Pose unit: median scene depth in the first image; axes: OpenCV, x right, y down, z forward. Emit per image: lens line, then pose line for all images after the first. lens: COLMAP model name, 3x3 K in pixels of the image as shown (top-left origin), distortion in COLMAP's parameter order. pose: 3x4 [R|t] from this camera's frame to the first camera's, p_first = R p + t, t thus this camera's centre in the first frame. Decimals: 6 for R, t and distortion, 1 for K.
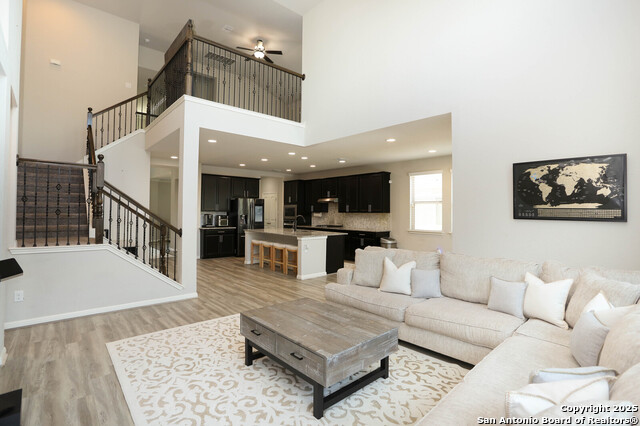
lens RADIAL K [[306.1, 0, 318.5], [0, 306.1, 206.1], [0, 0, 1]] dist [-0.001158, 0.000108]
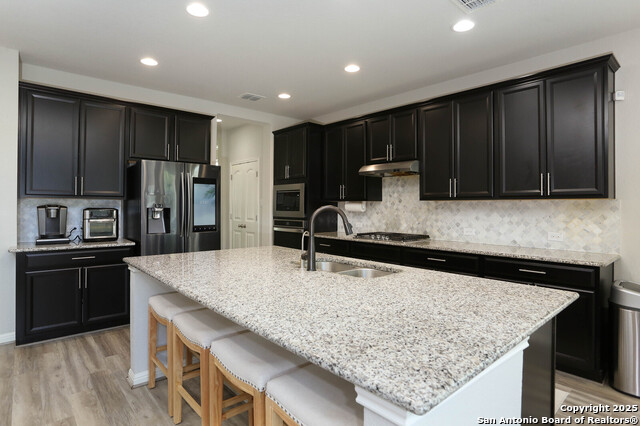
lens RADIAL K [[349.0, 0, 320.0], [0, 349.0, 213.0], [0, 0, 1]] dist [-0.000109, 0.000706]
pose [[0.999967, -0.001221, -0.008032, -0.048398], [0.001511, 0.999344, 0.036181, 0.020650], [0.007982, -0.036192, 0.999313, 0.558800]]
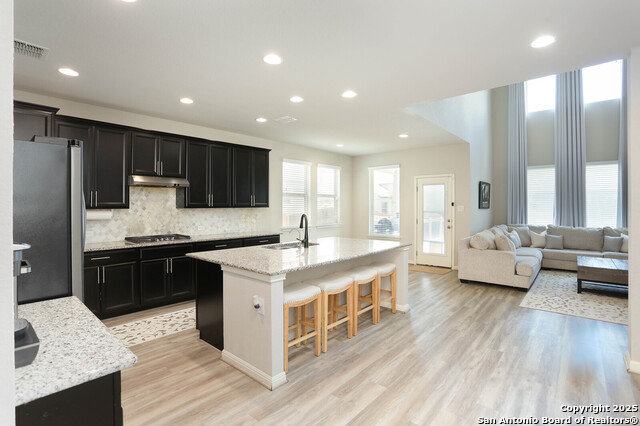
lens RADIAL K [[306.1, 0, 318.5], [0, 306.1, 206.1], [0, 0, 1]] dist [-0.001158, 0.000108]
pose [[-0.125454, -0.007332, 0.992072, -0.426839], [-0.020319, 0.999782, 0.004820, 0.011208], [-0.991891, -0.019553, -0.125575, 0.807849]]
